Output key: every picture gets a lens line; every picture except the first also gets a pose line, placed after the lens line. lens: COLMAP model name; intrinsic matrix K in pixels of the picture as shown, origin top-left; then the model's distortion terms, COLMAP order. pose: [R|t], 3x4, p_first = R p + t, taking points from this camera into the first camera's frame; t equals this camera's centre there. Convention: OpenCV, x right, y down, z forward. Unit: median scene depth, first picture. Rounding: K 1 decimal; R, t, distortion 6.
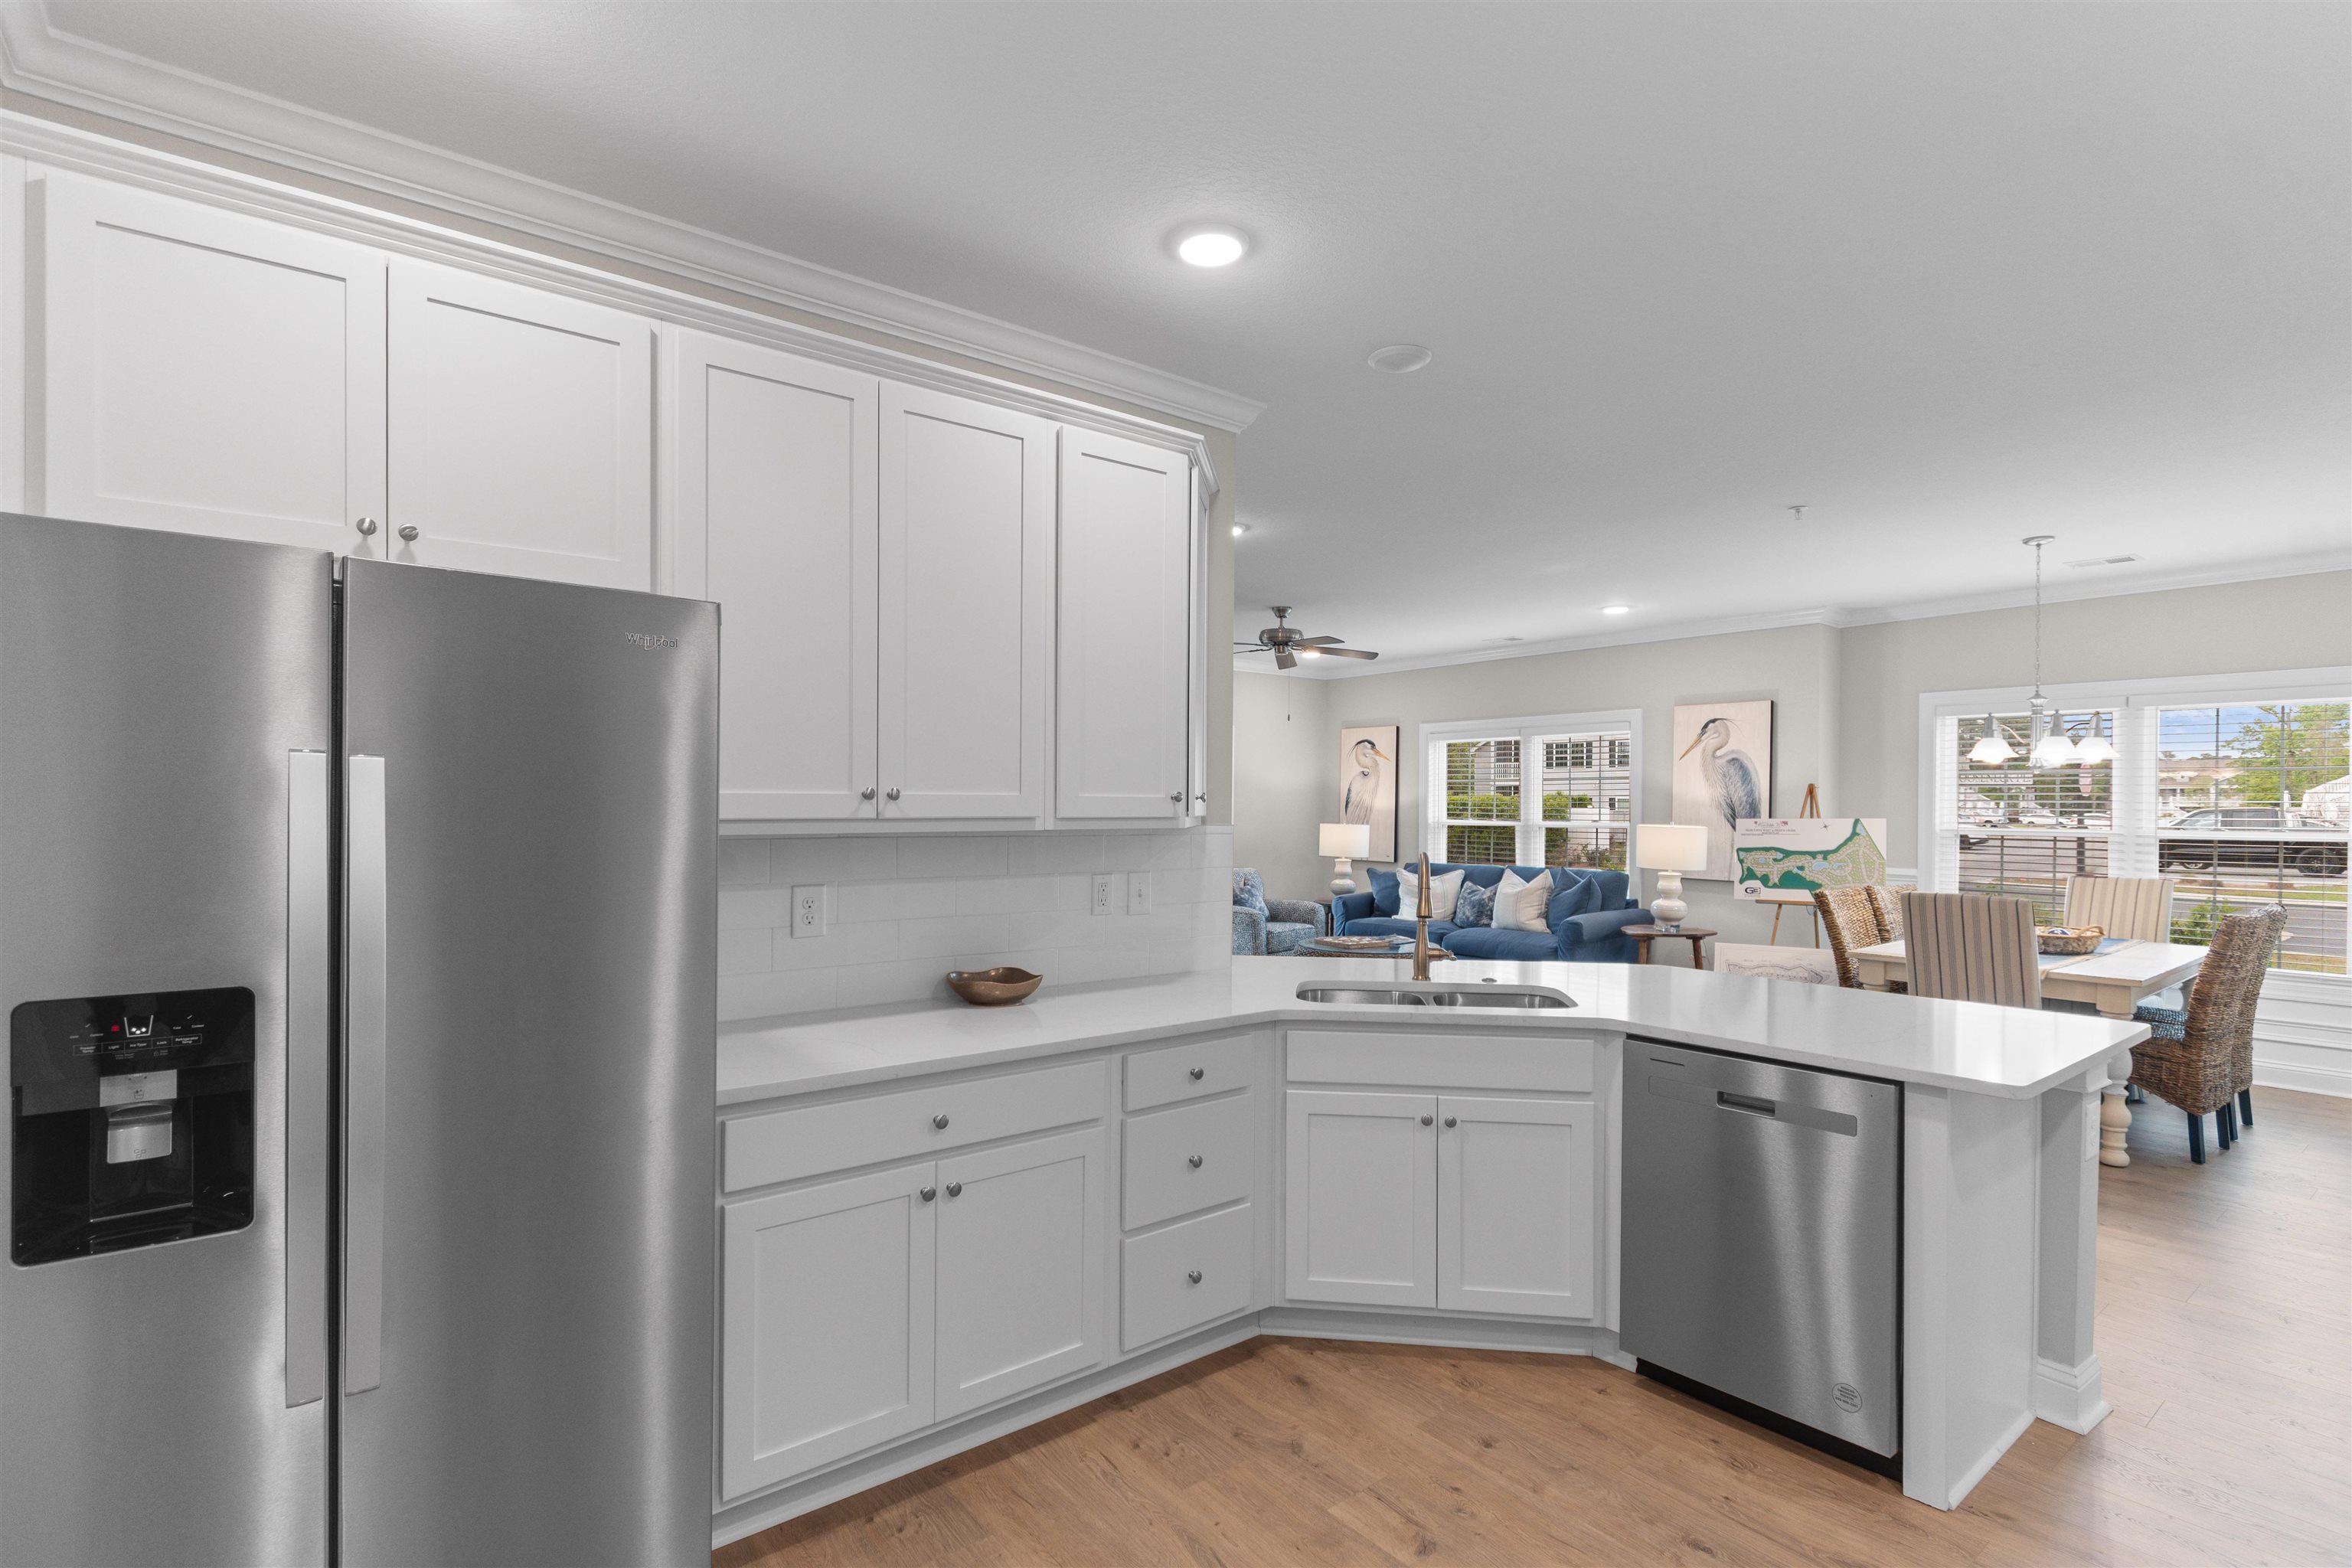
lens RADIAL K [[1117.3, 0, 1183.5], [0, 1117.3, 804.9], [0, 0, 1]] dist [0.000162, 0.000407]
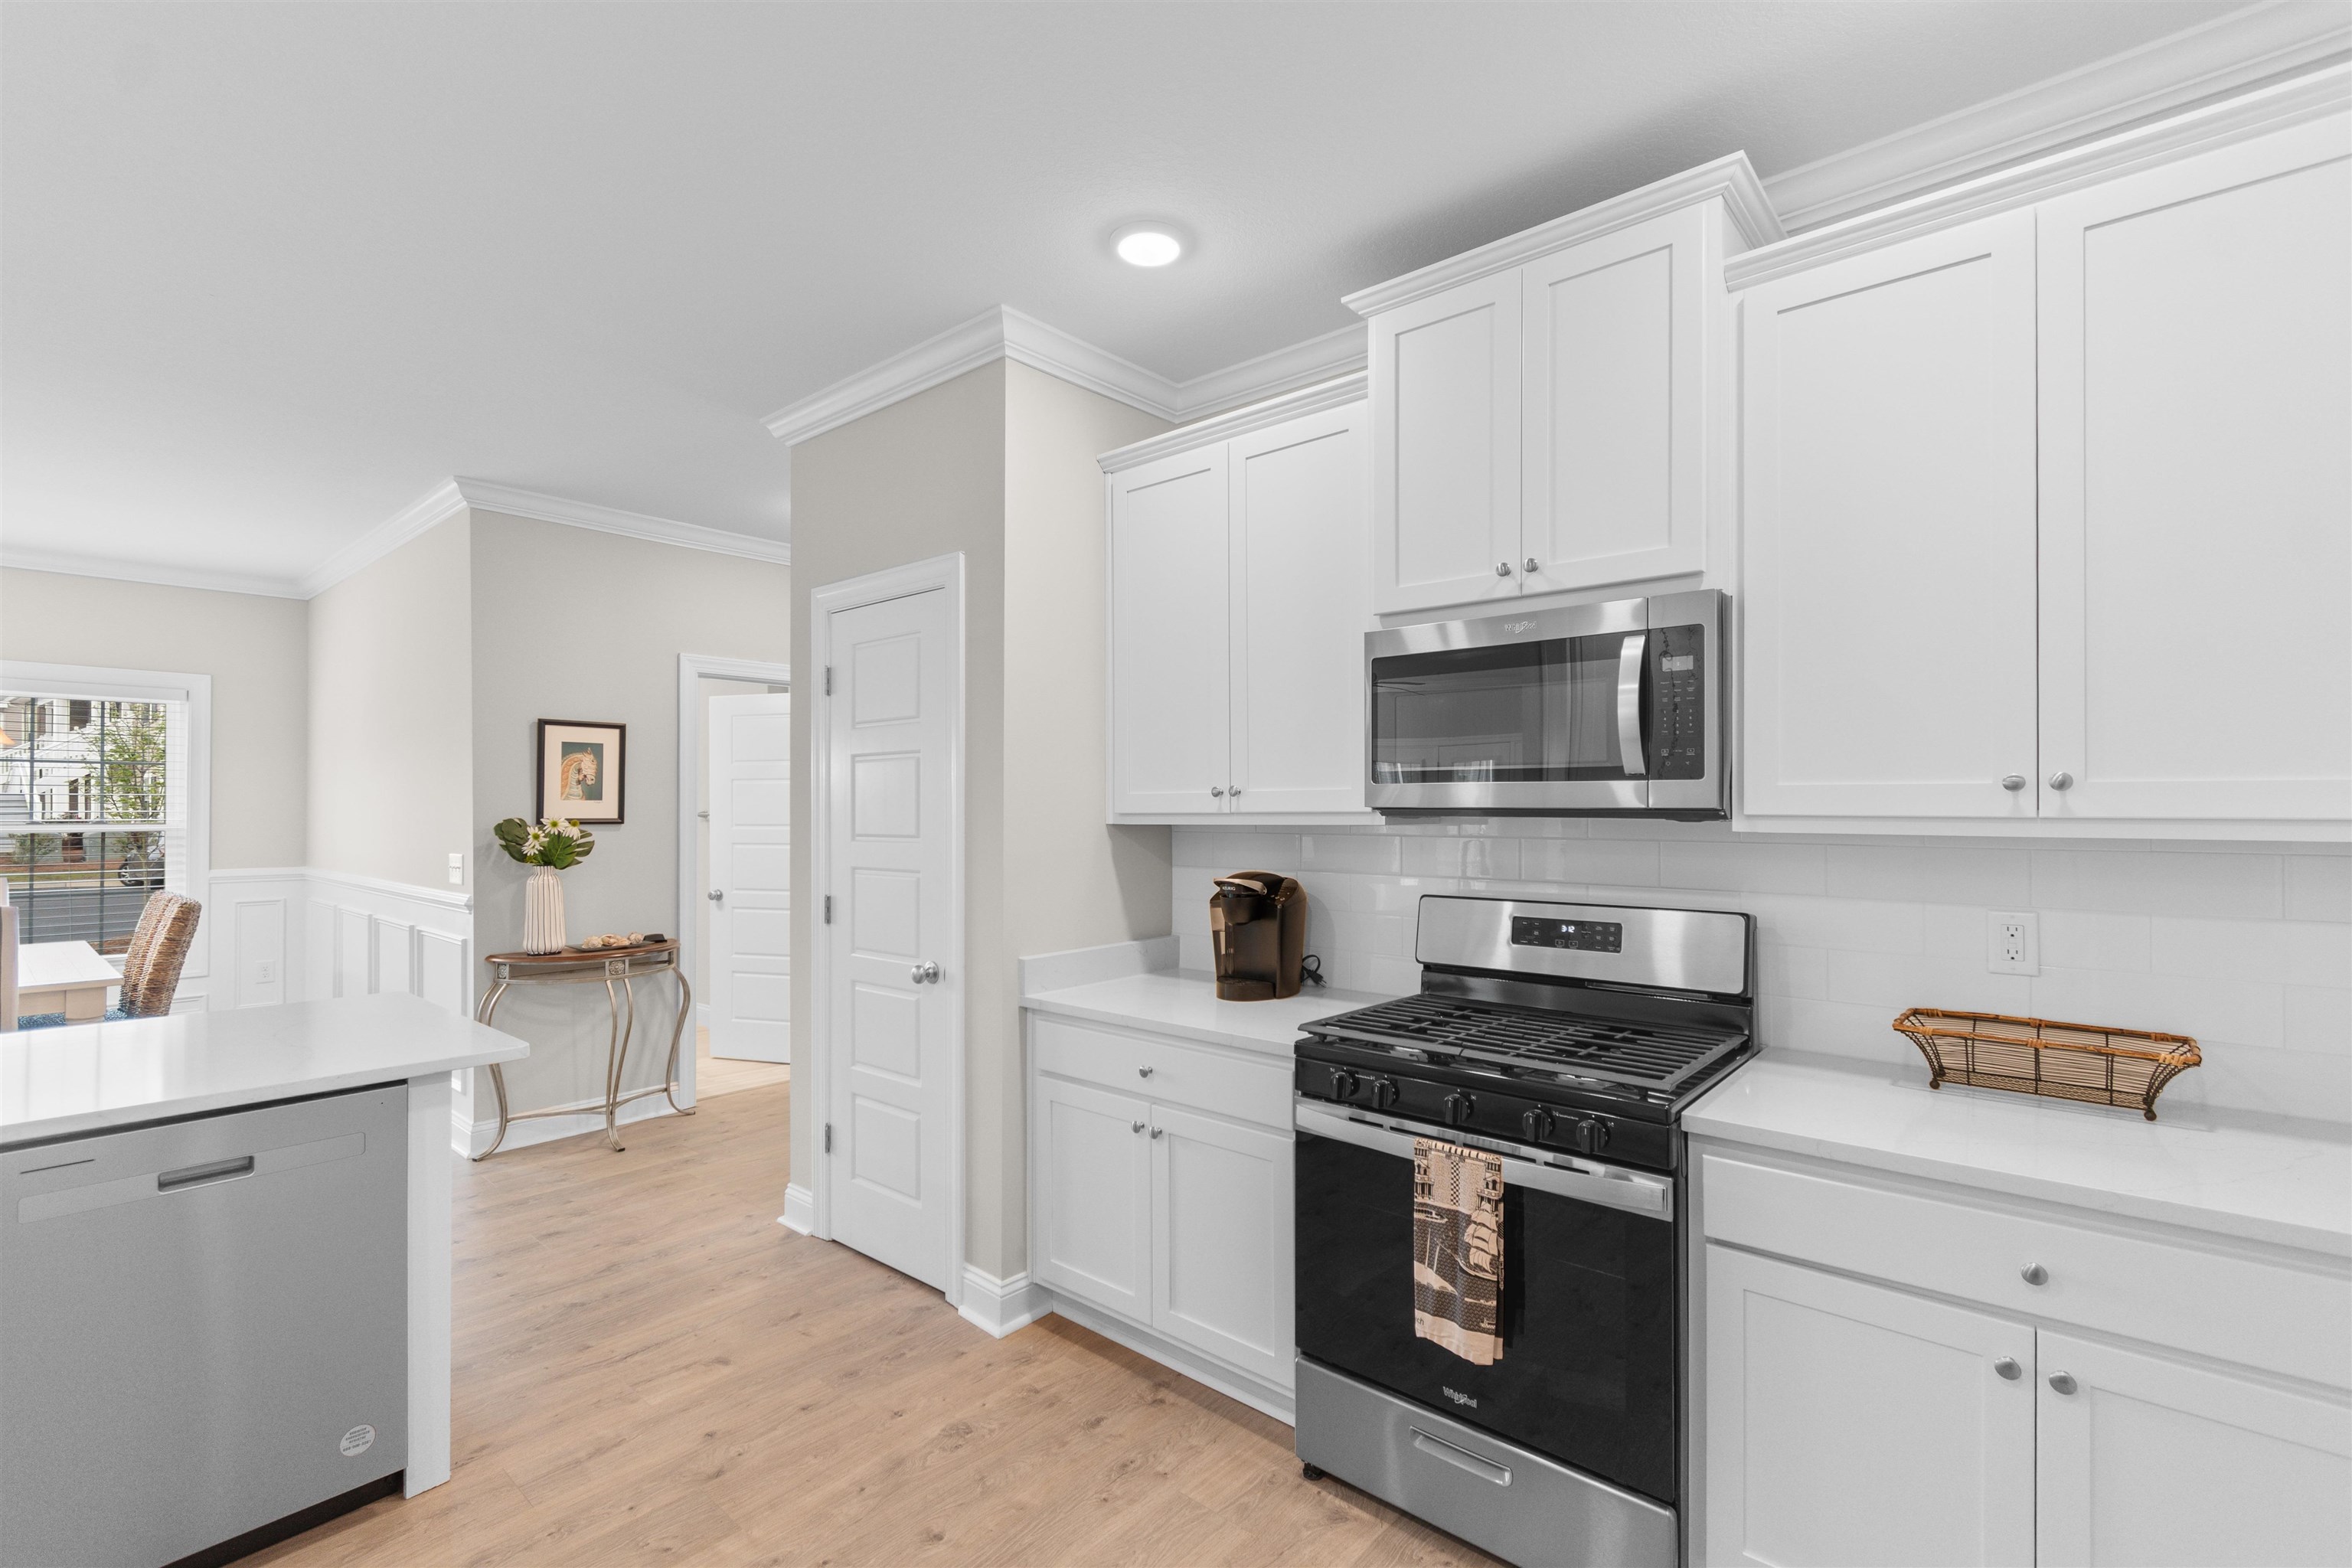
lens RADIAL K [[1023.6, 0, 1174.1], [0, 1023.6, 804.9], [0, 0, 1]] dist [0.001193, -0.000373]
pose [[-0.185804, -0.001738, 0.982585, -0.142410], [-0.004856, 0.999988, 0.000851, 0.001201], [-0.982575, -0.004613, -0.185810, 0.198569]]
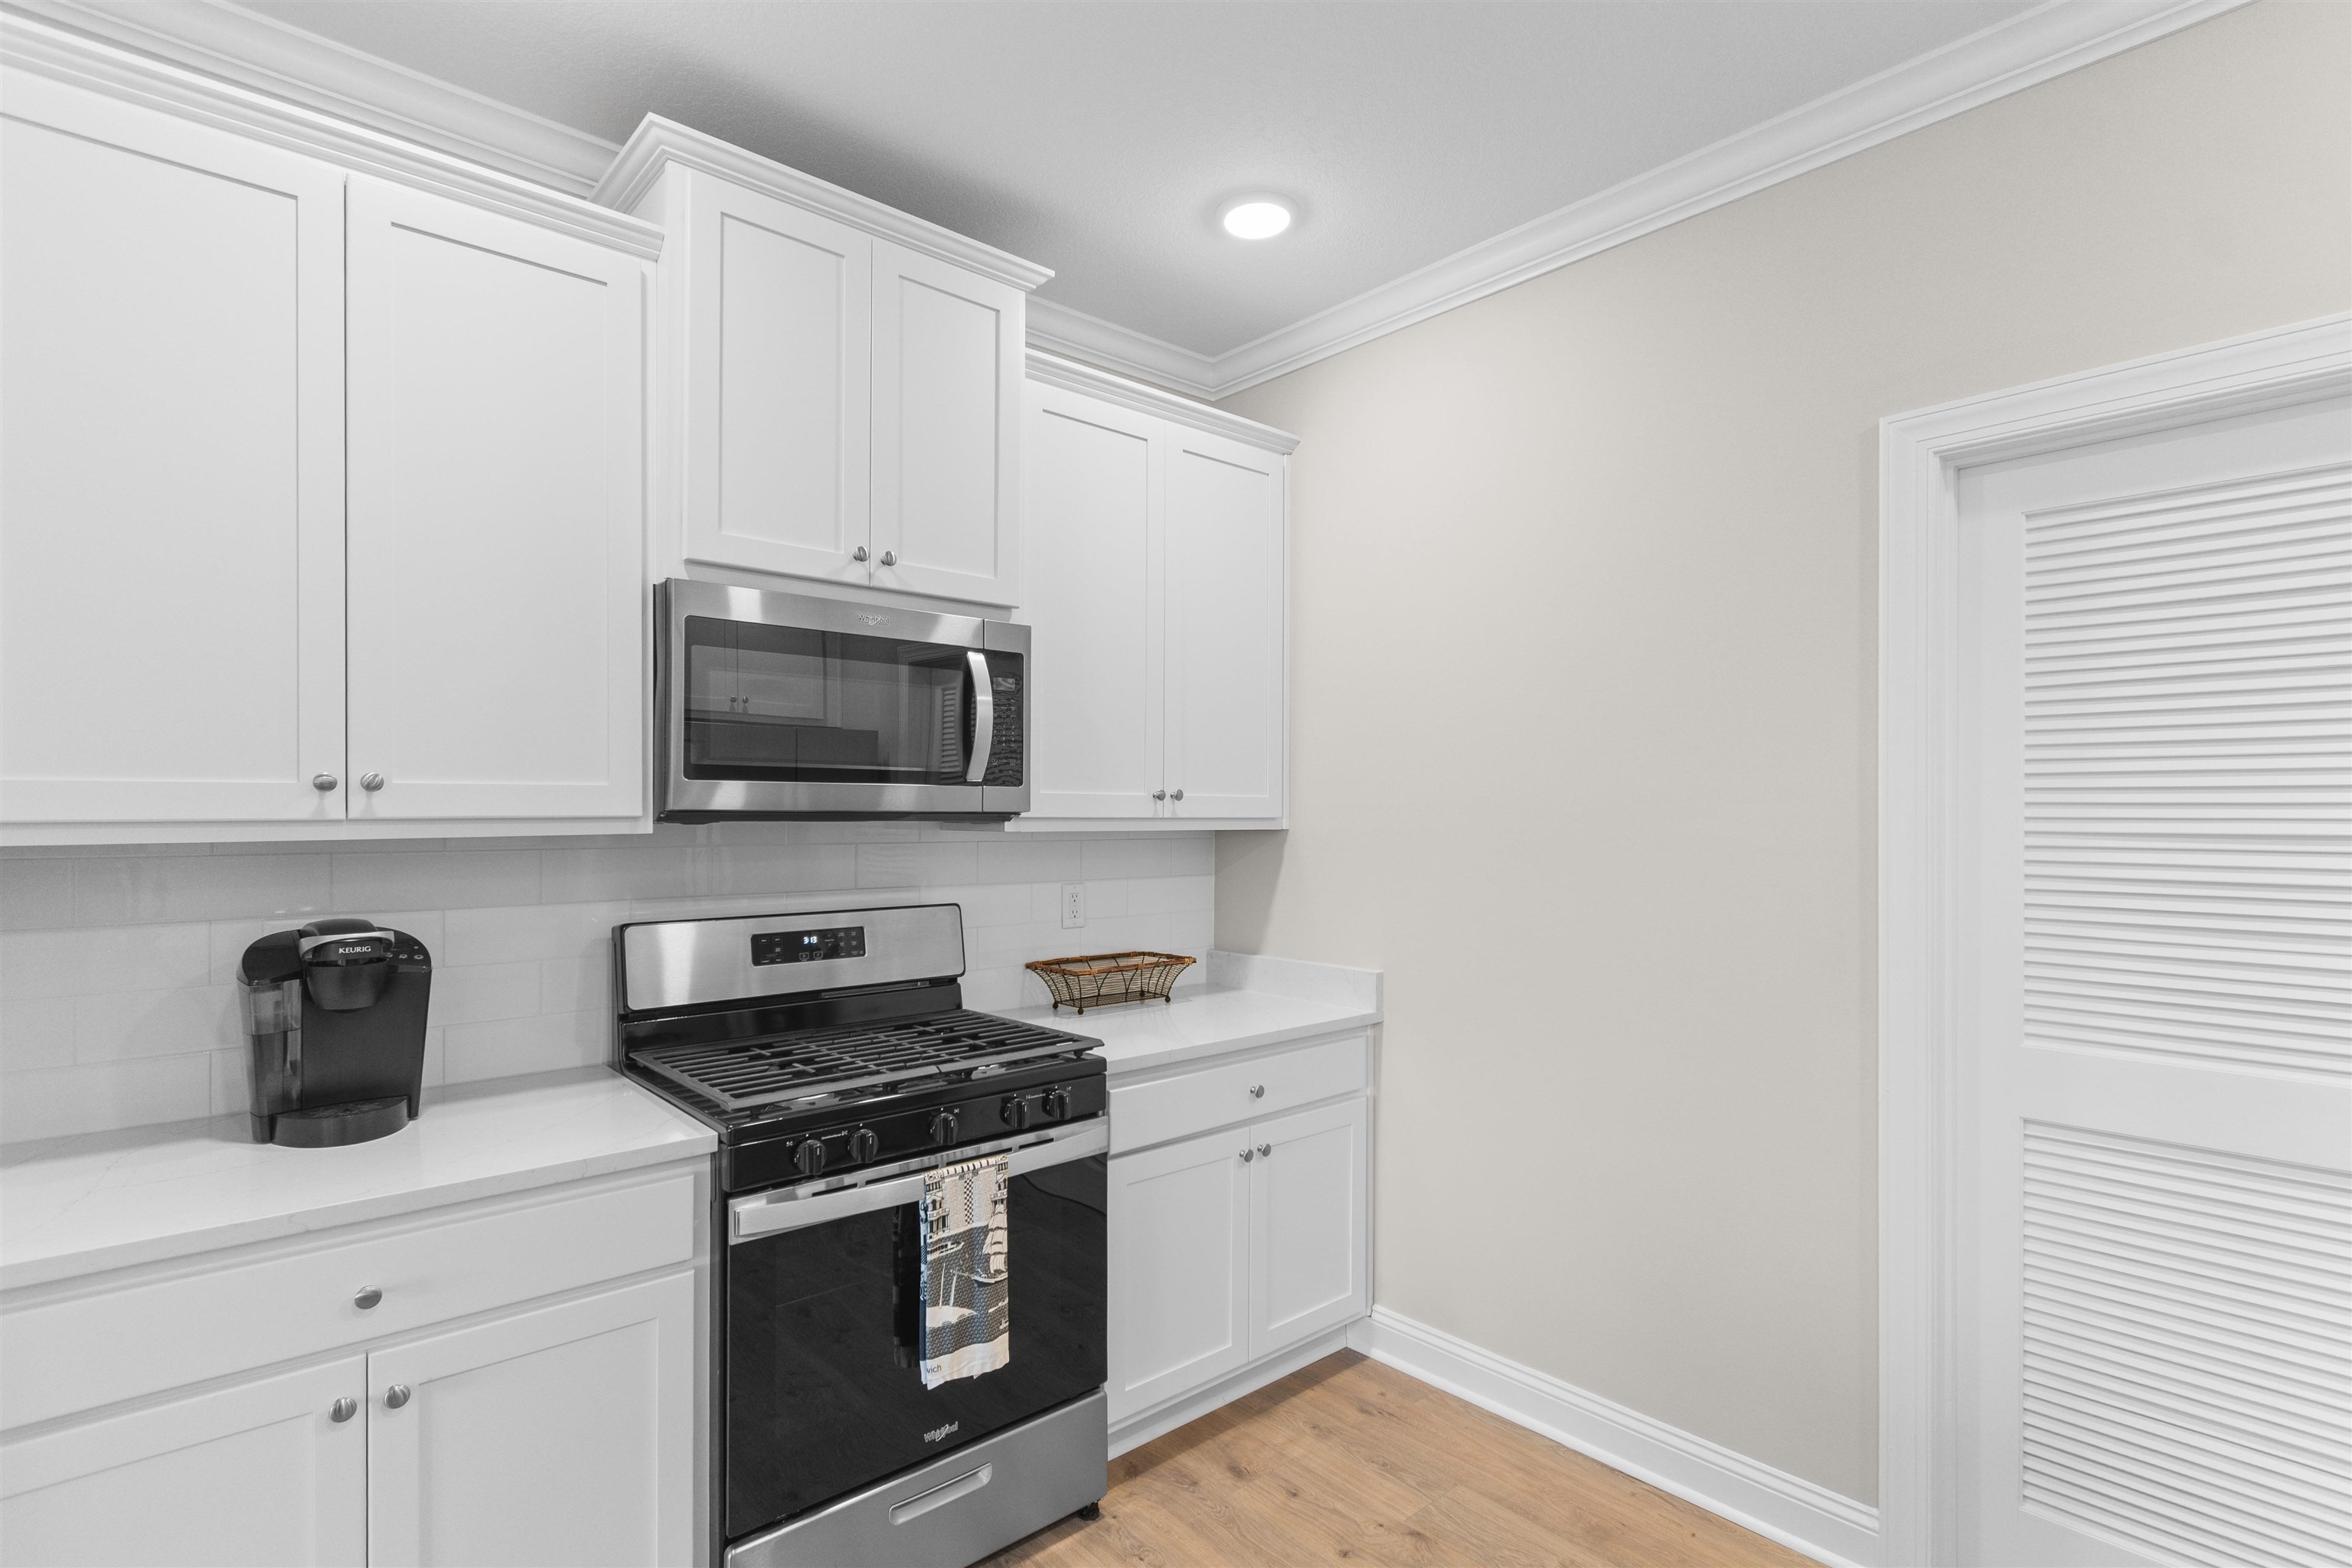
lens RADIAL K [[1149.8, 0, 1179.5], [0, 1149.8, 804.4], [0, 0, 1]] dist [0.000896, 0.000423]
pose [[-0.998502, -0.006169, -0.054362, 0.109575], [-0.005669, 0.999940, -0.009340, 0.002777], [0.054416, -0.009018, -0.998478, 0.400573]]
